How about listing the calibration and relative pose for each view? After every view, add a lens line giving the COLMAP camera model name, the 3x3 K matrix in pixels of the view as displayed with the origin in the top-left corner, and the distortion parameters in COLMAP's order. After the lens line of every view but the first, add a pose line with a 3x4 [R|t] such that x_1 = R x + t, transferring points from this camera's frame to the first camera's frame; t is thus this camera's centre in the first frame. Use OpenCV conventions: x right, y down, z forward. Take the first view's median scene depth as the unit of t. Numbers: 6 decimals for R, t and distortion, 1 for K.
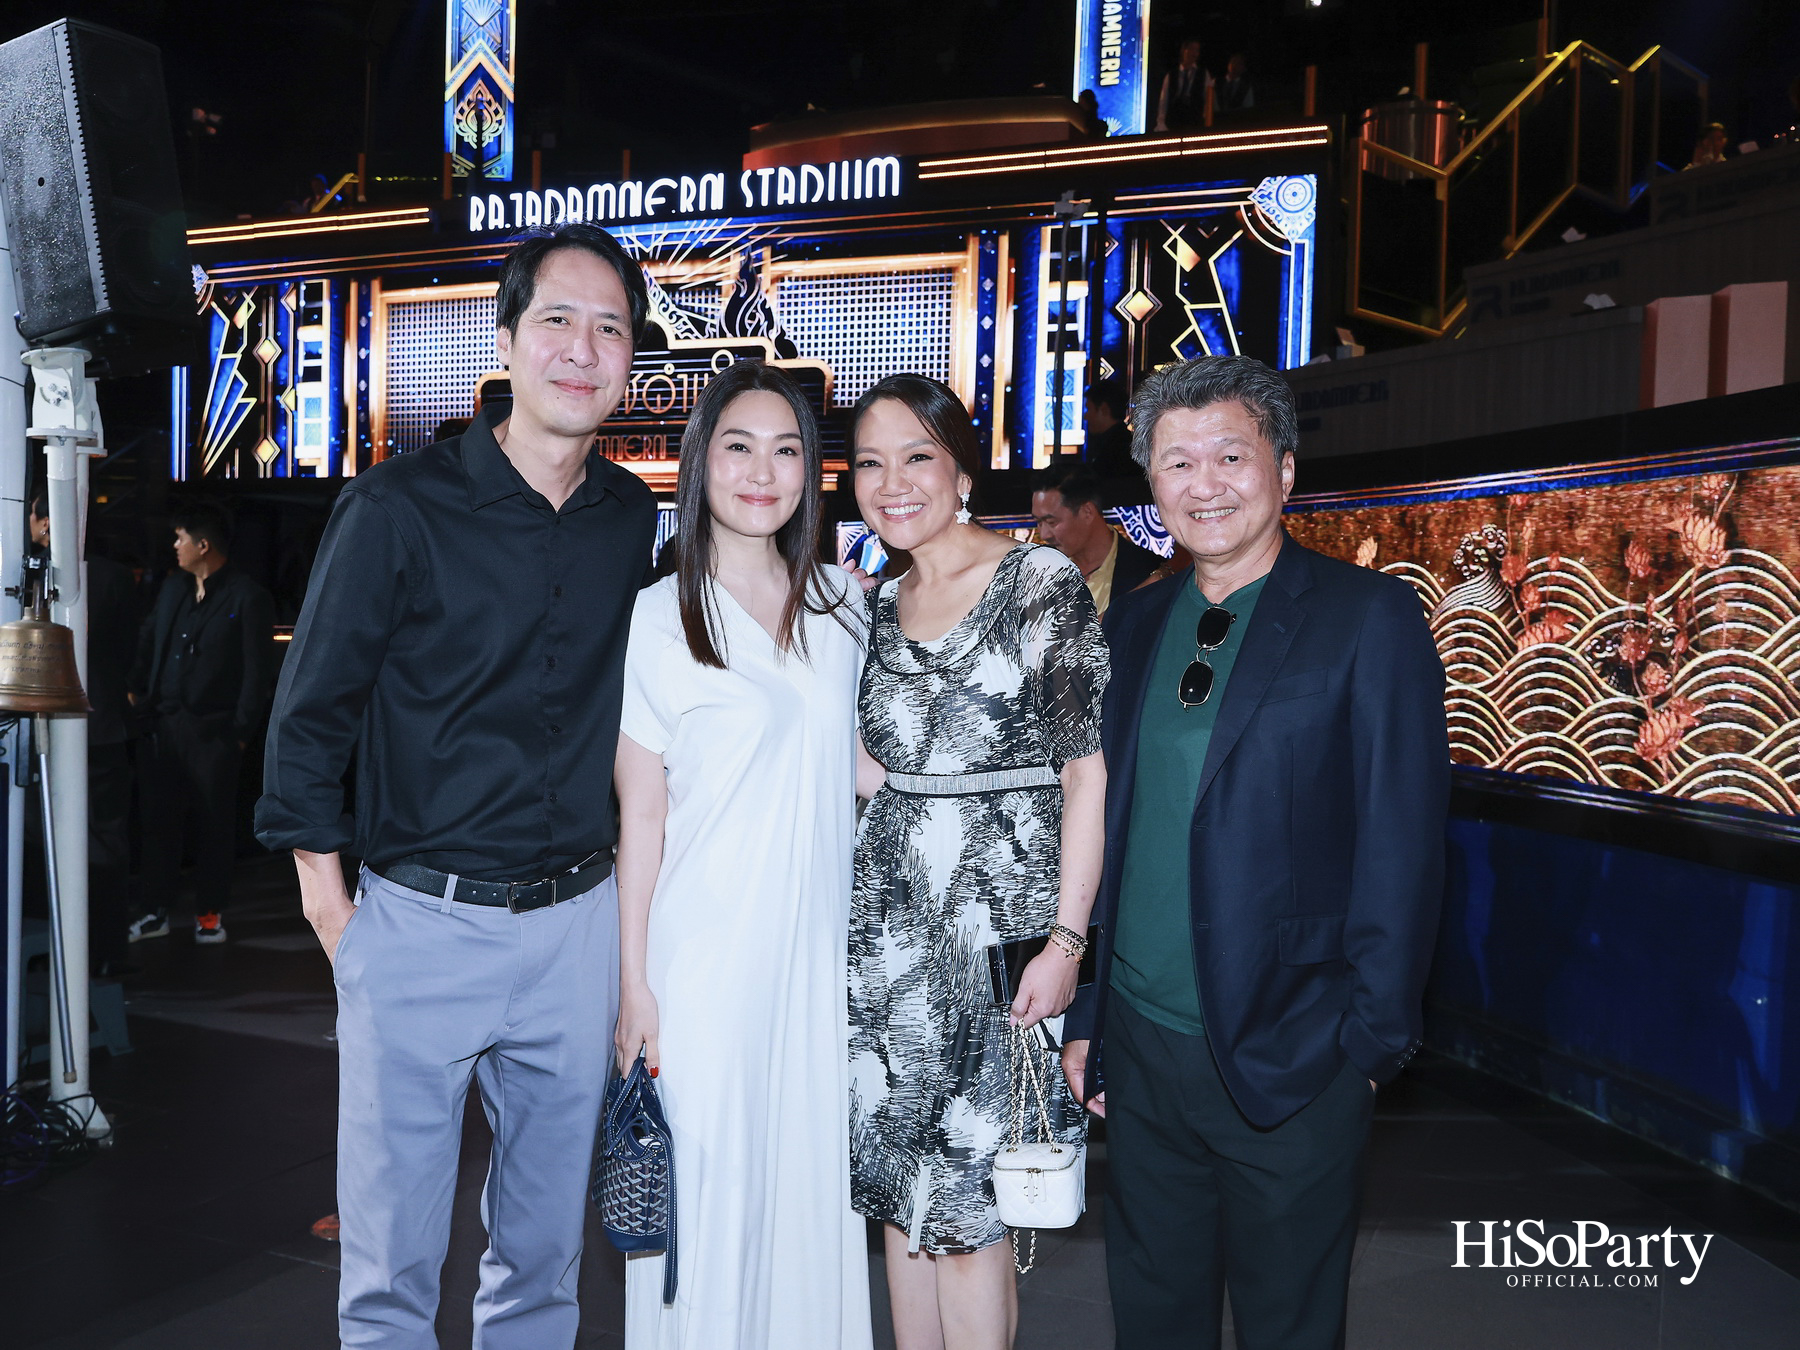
lens RADIAL K [[1650.8, 0, 897.8], [0, 1650.8, 692.5], [0, 0, 1]] dist [0.001441, 0.000000]
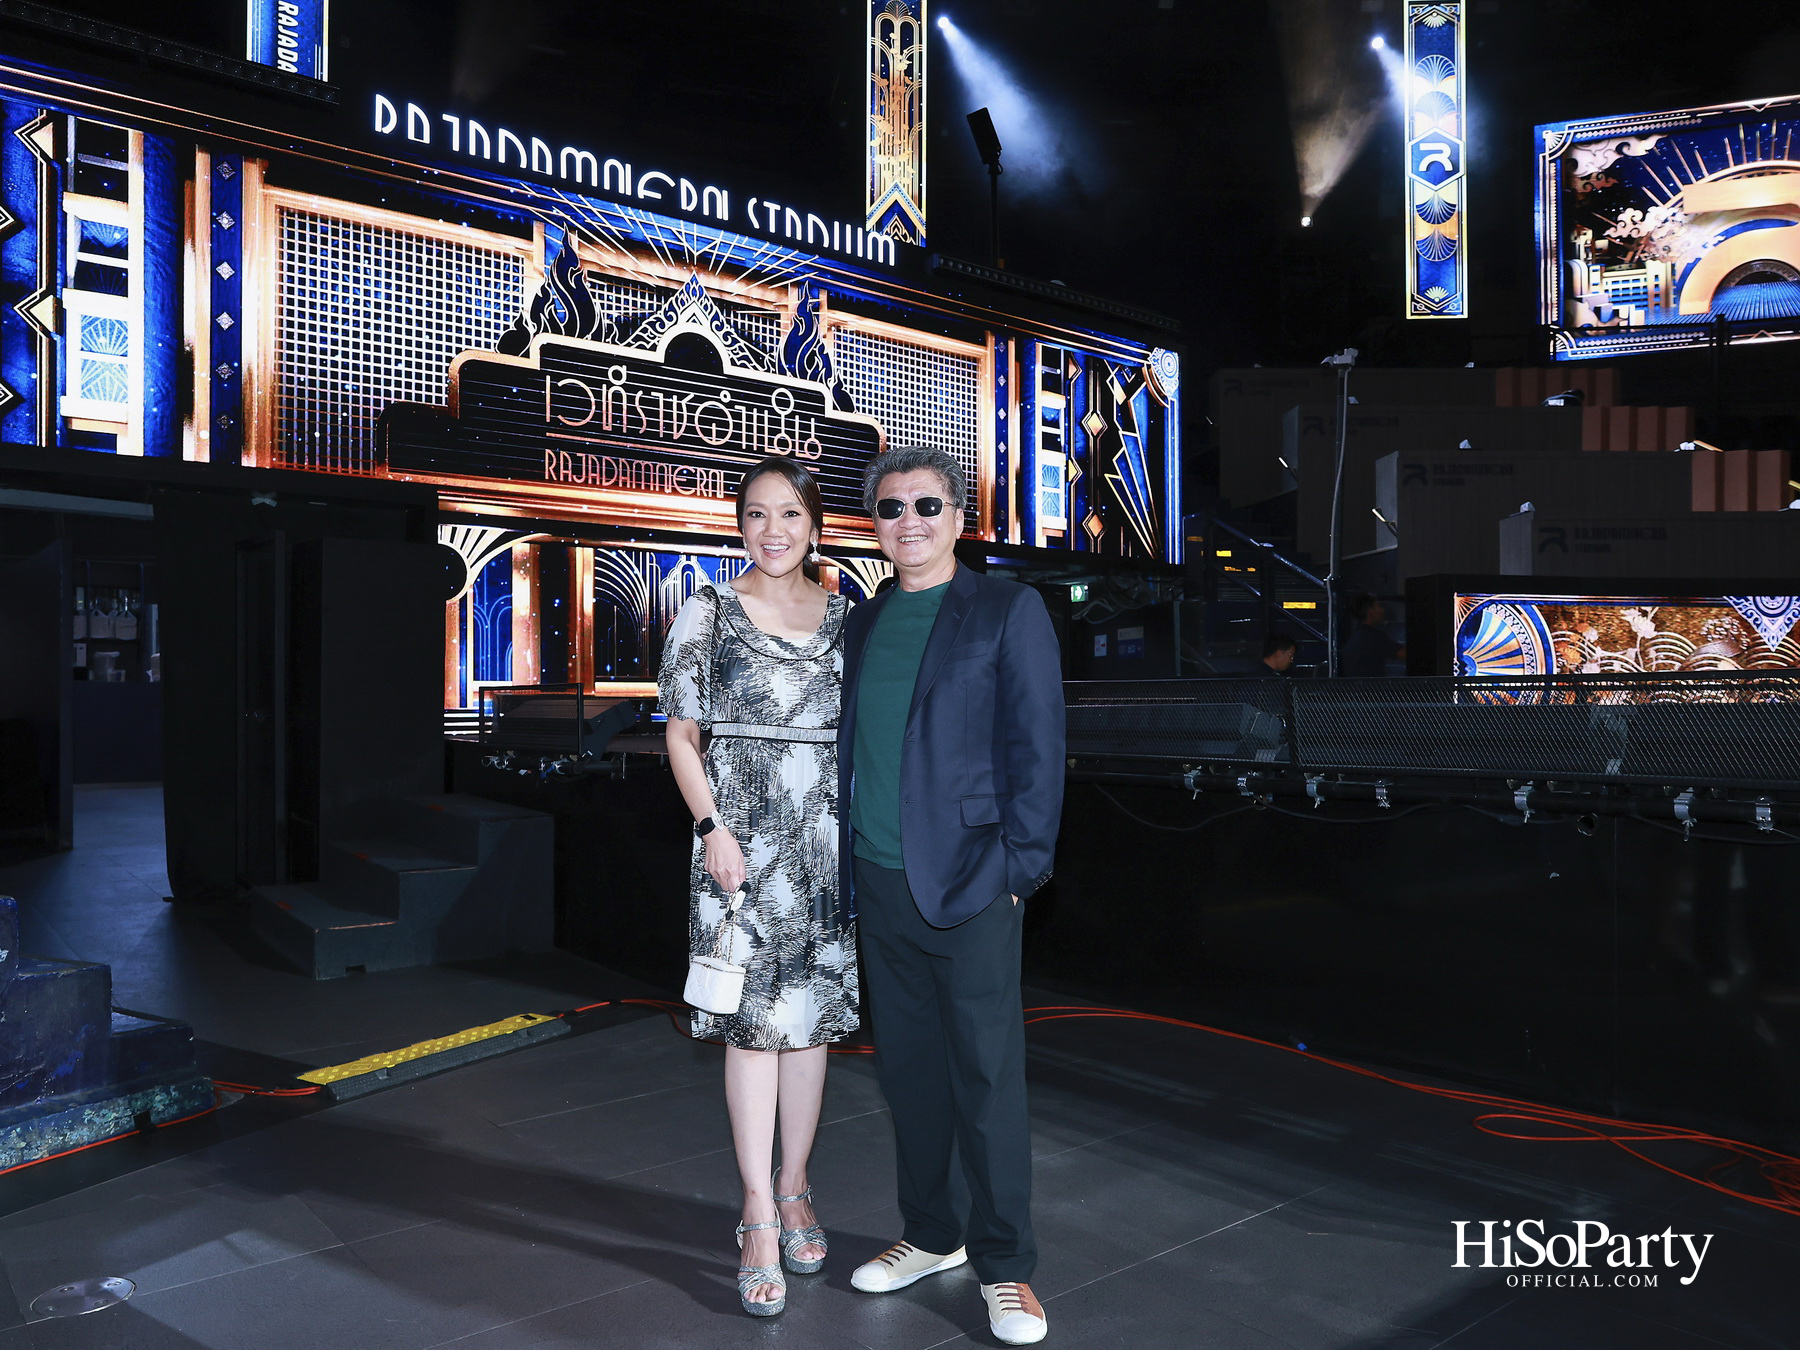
lens RADIAL K [[1337.1, 0, 886.0], [0, 1337.1, 689.4], [0, 0, 1]] dist [0.003014, -0.009900]
pose [[0.462021, -0.017396, 0.886698, -0.745951], [0.054154, 0.998495, -0.008628, -0.030875], [-0.885214, 0.052005, 0.462268, 0.617705]]
